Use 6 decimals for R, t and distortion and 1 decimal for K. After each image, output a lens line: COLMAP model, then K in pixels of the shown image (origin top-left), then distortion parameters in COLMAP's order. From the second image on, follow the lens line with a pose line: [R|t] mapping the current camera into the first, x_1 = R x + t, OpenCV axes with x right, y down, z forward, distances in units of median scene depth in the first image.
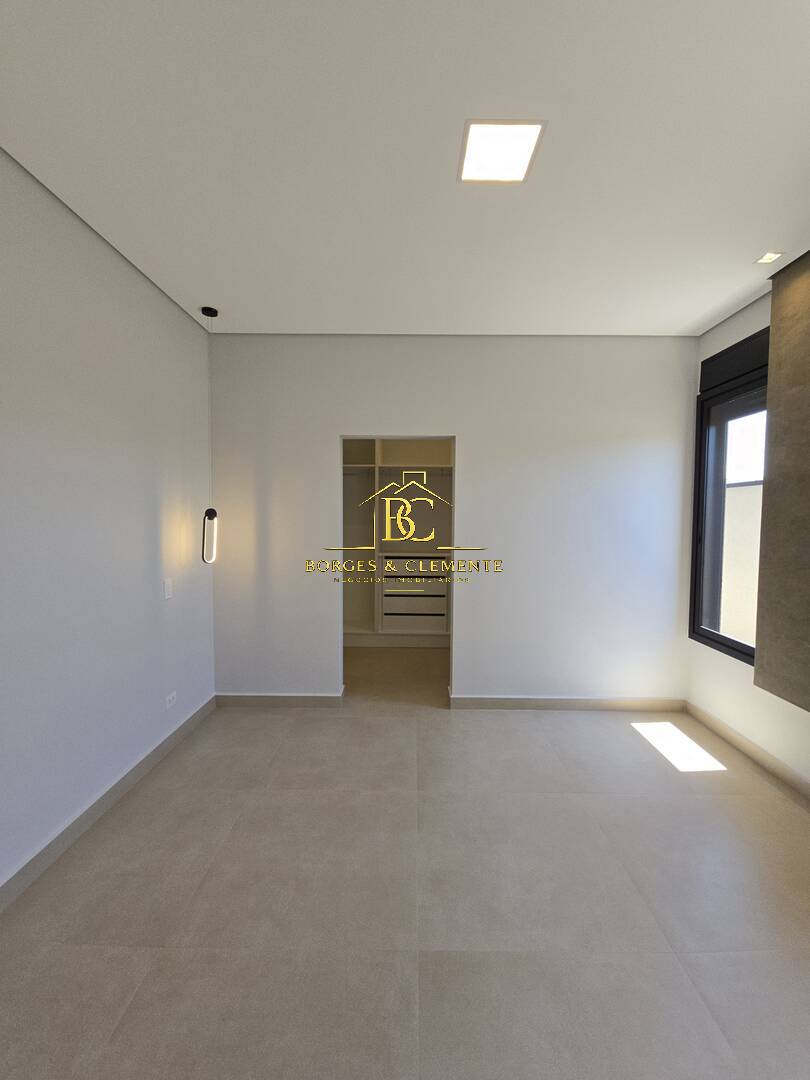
lens RADIAL K [[447.6, 0, 405.0], [0, 447.6, 540.0], [0, 0, 1]] dist [0.000337, -0.000013]
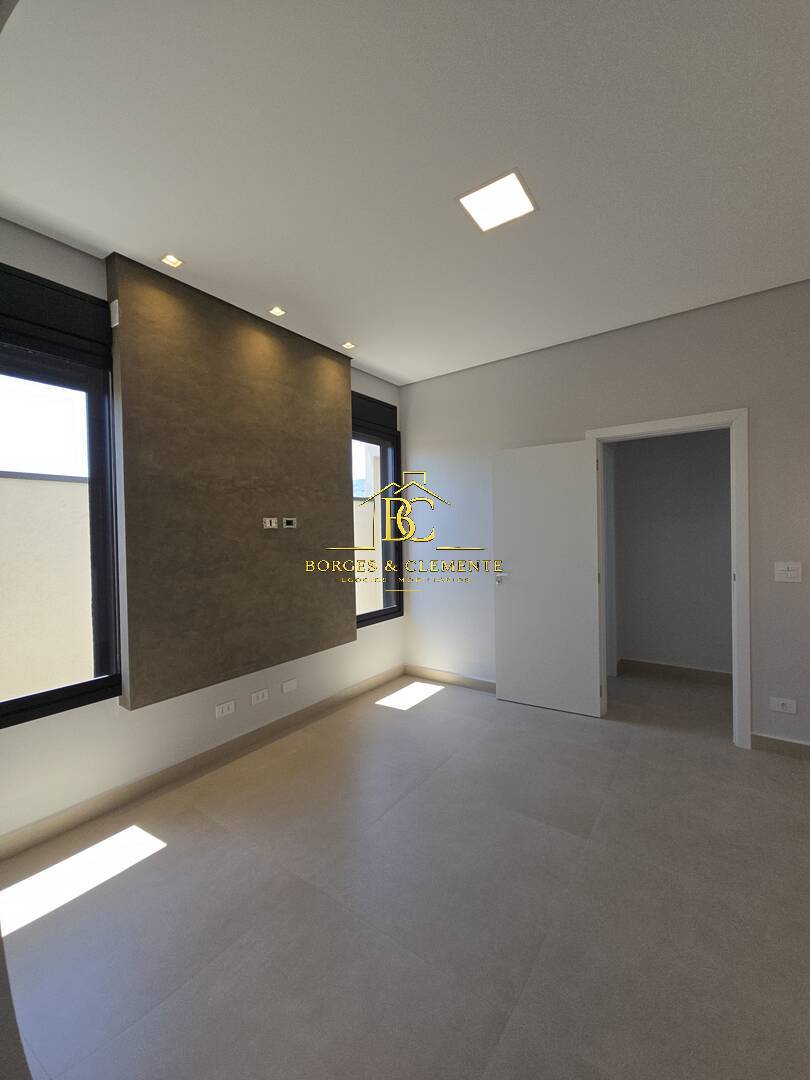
lens RADIAL K [[447.6, 0, 405.0], [0, 447.6, 540.0], [0, 0, 1]] dist [0.000337, -0.000013]
pose [[-0.832135, -0.003336, 0.554563, -0.156642], [0.036667, 0.997463, 0.061021, -0.046186], [-0.553359, 0.071112, -0.829902, 1.432621]]
